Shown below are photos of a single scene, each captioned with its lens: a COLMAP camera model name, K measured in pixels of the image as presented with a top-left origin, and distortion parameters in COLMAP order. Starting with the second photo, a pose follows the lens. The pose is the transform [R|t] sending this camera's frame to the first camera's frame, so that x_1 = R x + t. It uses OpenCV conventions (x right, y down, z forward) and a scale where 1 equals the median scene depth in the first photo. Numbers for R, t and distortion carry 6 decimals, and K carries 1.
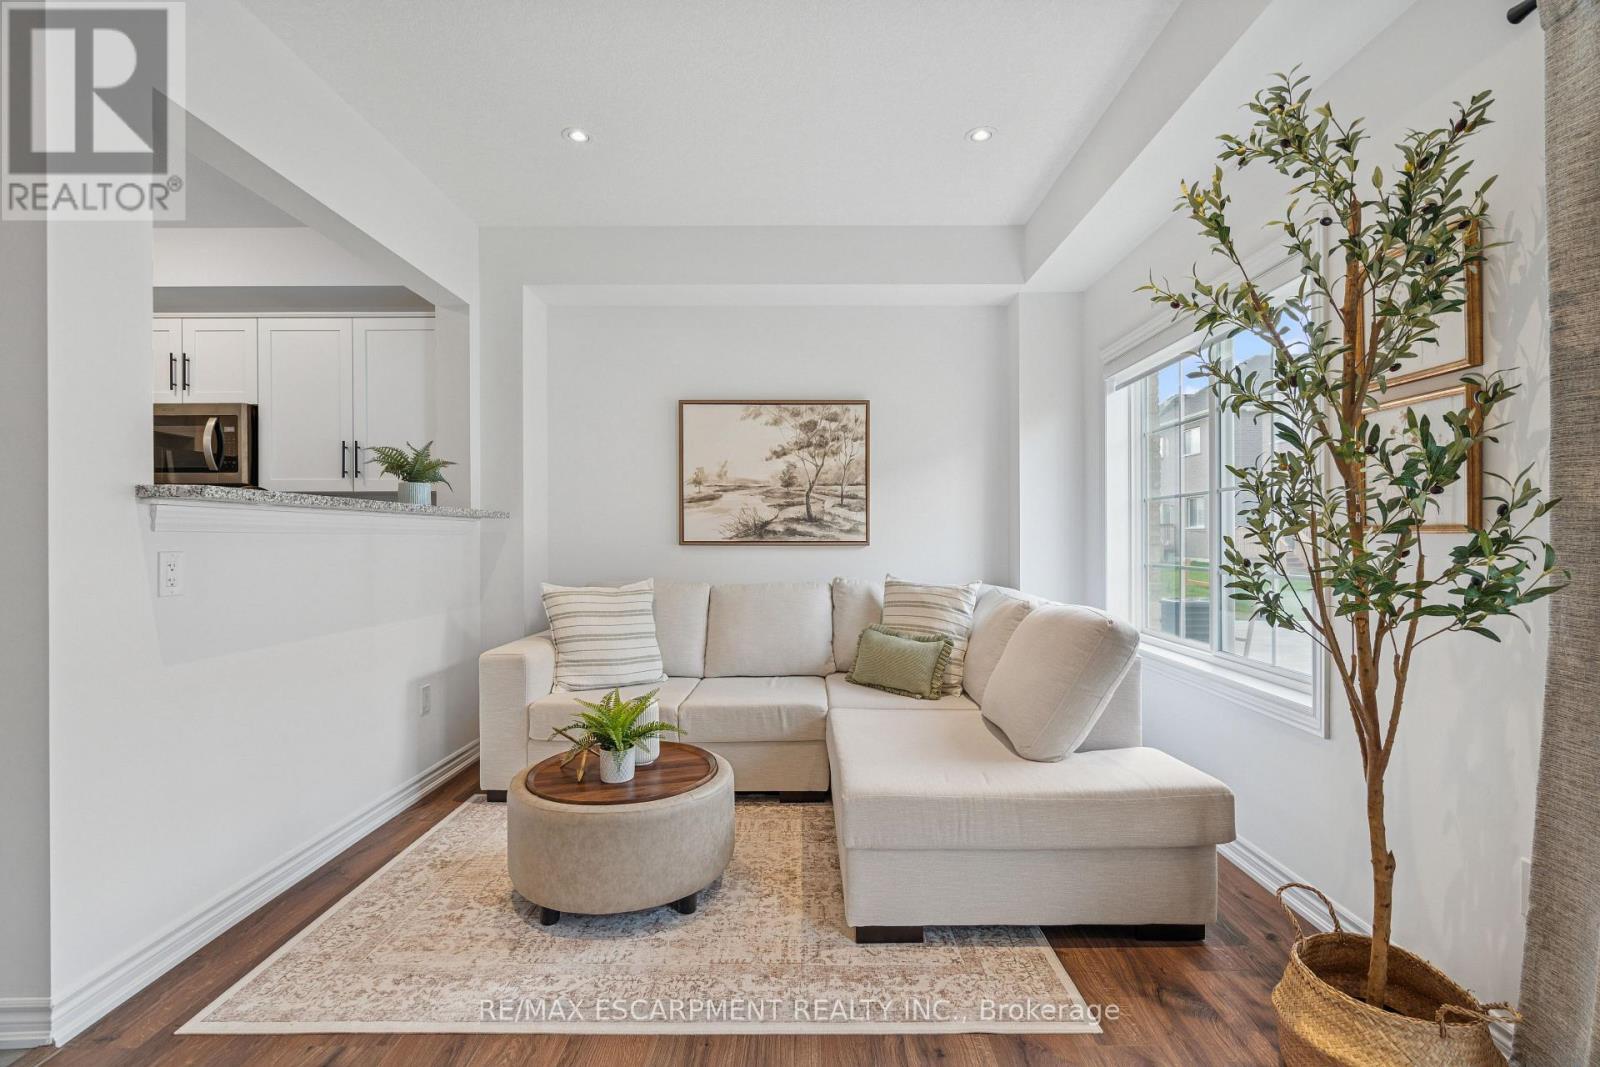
lens RADIAL K [[724.8, 0, 790.7], [0, 724.8, 553.1], [0, 0, 1]] dist [-0.003595, 0.000563]
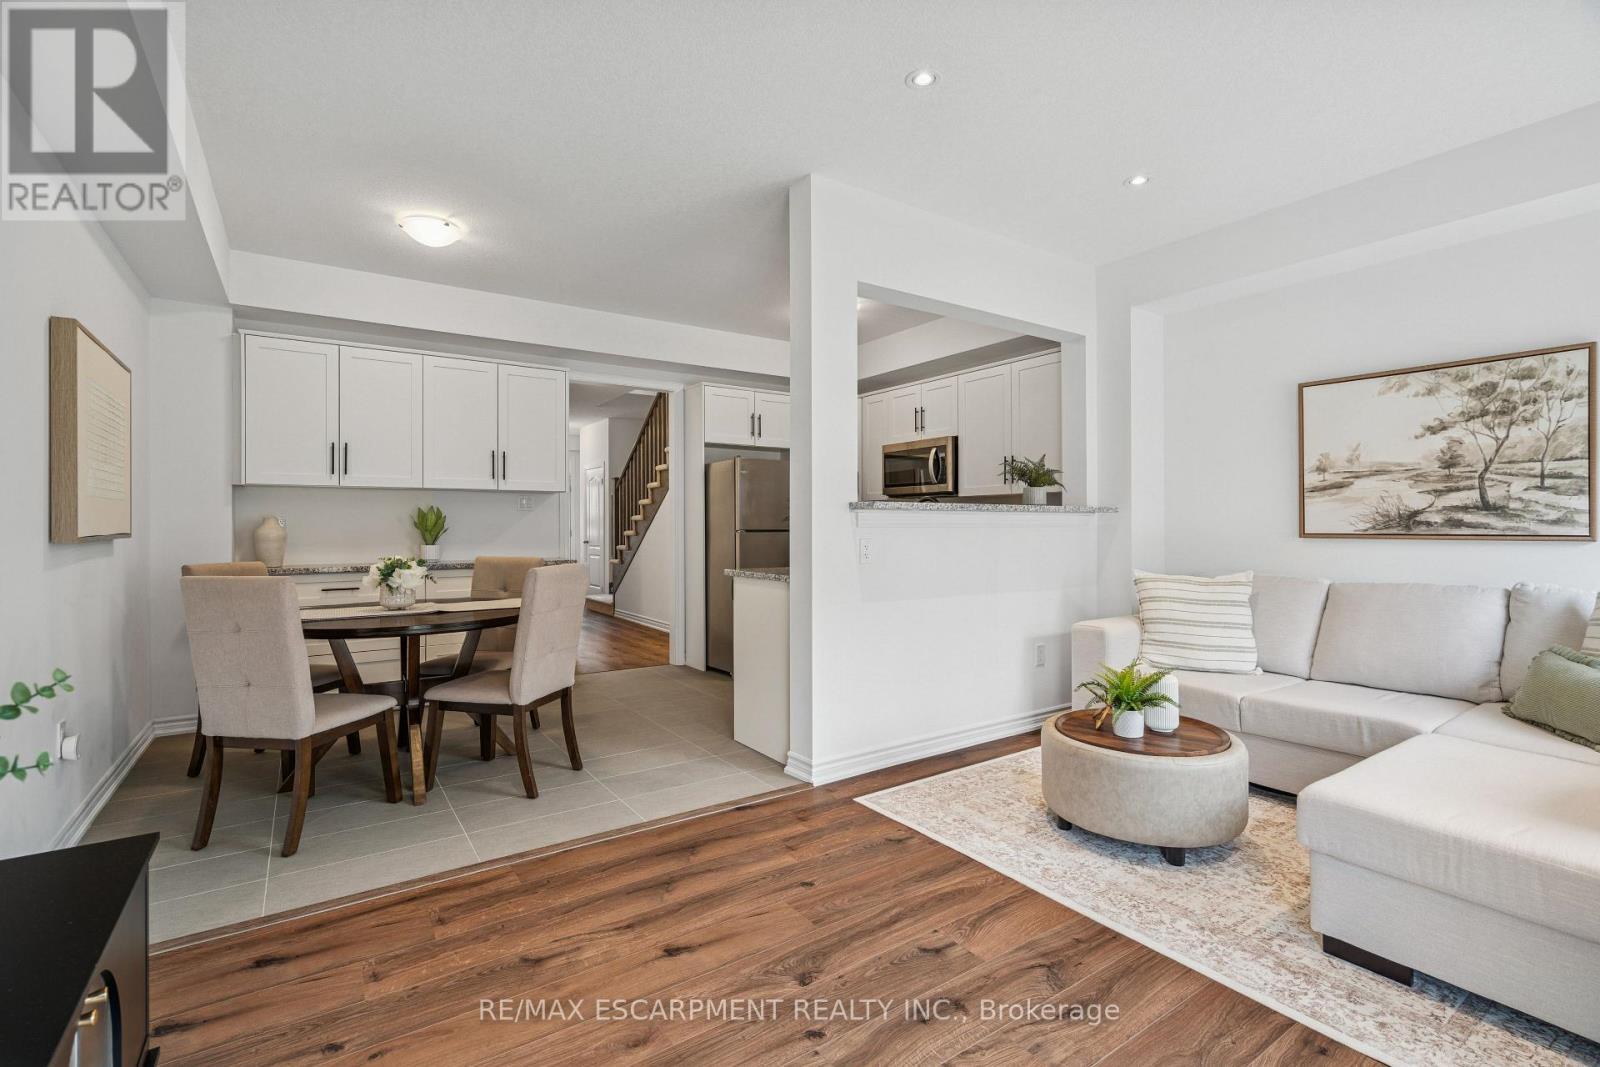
lens RADIAL K [[724.8, 0, 790.7], [0, 724.8, 553.1], [0, 0, 1]] dist [-0.003595, 0.000563]
pose [[0.555242, 0.031954, -0.831075, 0.290758], [-0.015376, 0.999485, 0.028157, -0.007601], [0.831547, -0.002855, 0.555447, -0.080342]]
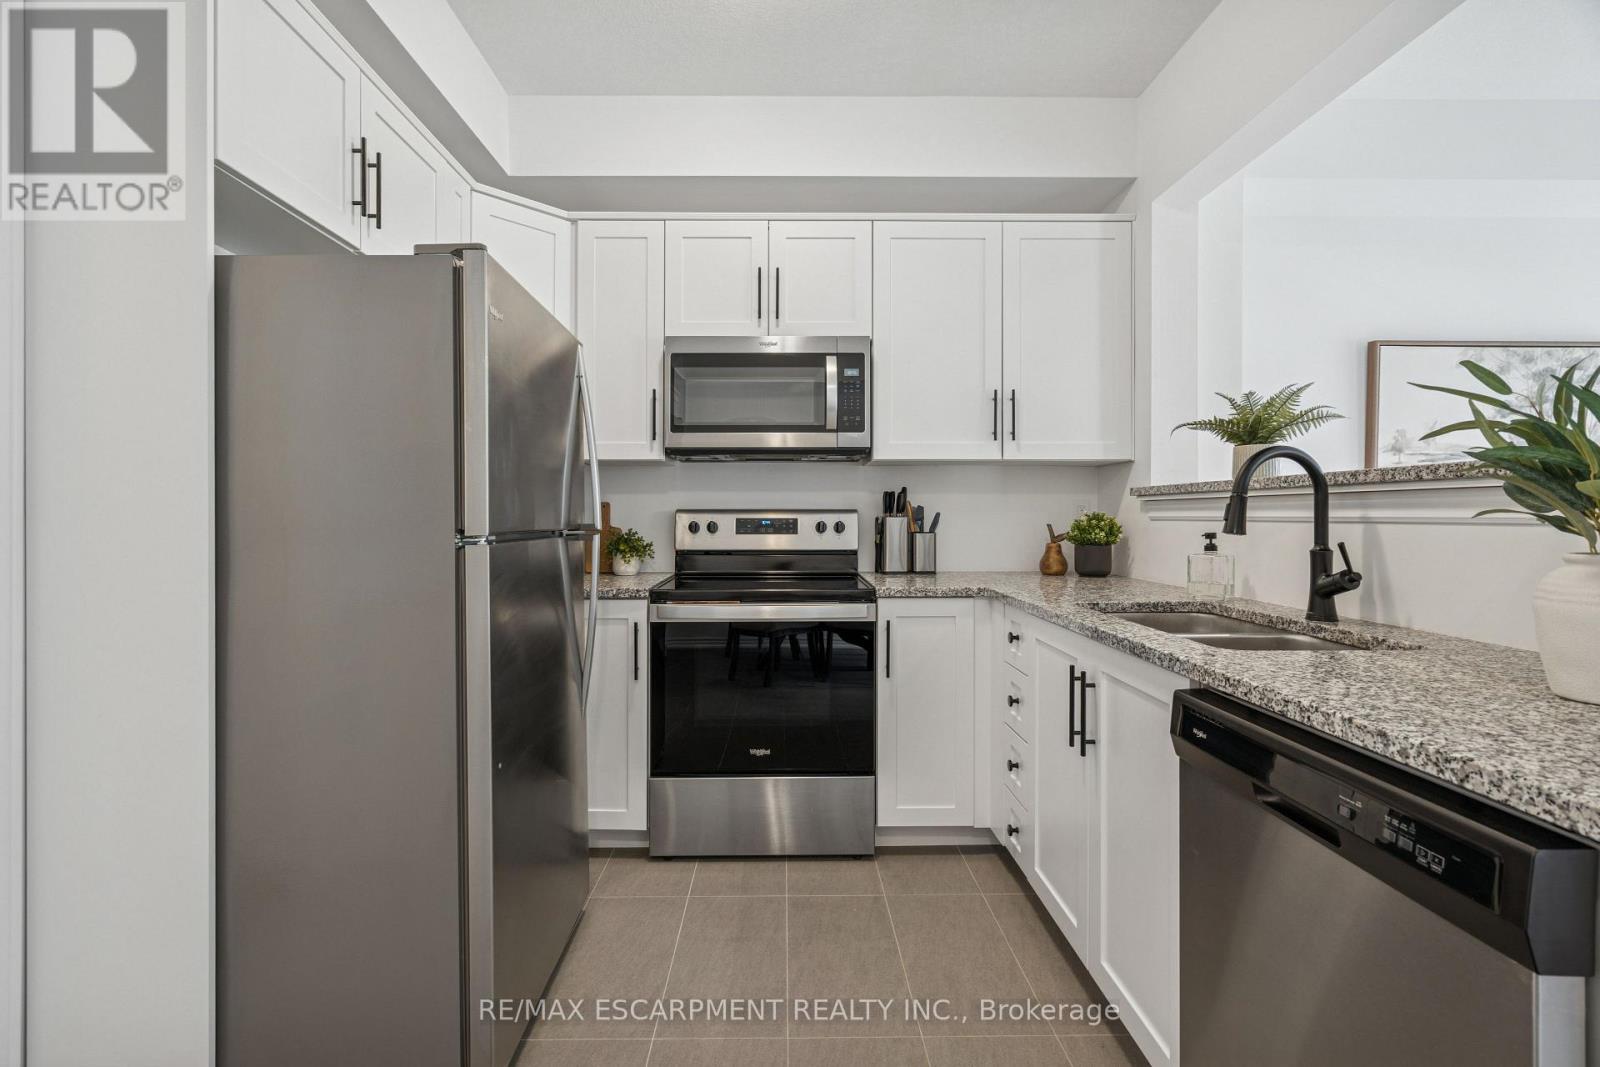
lens RADIAL K [[724.8, 0, 790.7], [0, 724.8, 553.1], [0, 0, 1]] dist [-0.003595, 0.000563]
pose [[0.999997, -0.001241, 0.001968, -0.821258], [0.001242, 0.999999, -0.000345, 0.008332], [-0.001968, 0.000348, 0.999998, 0.274531]]
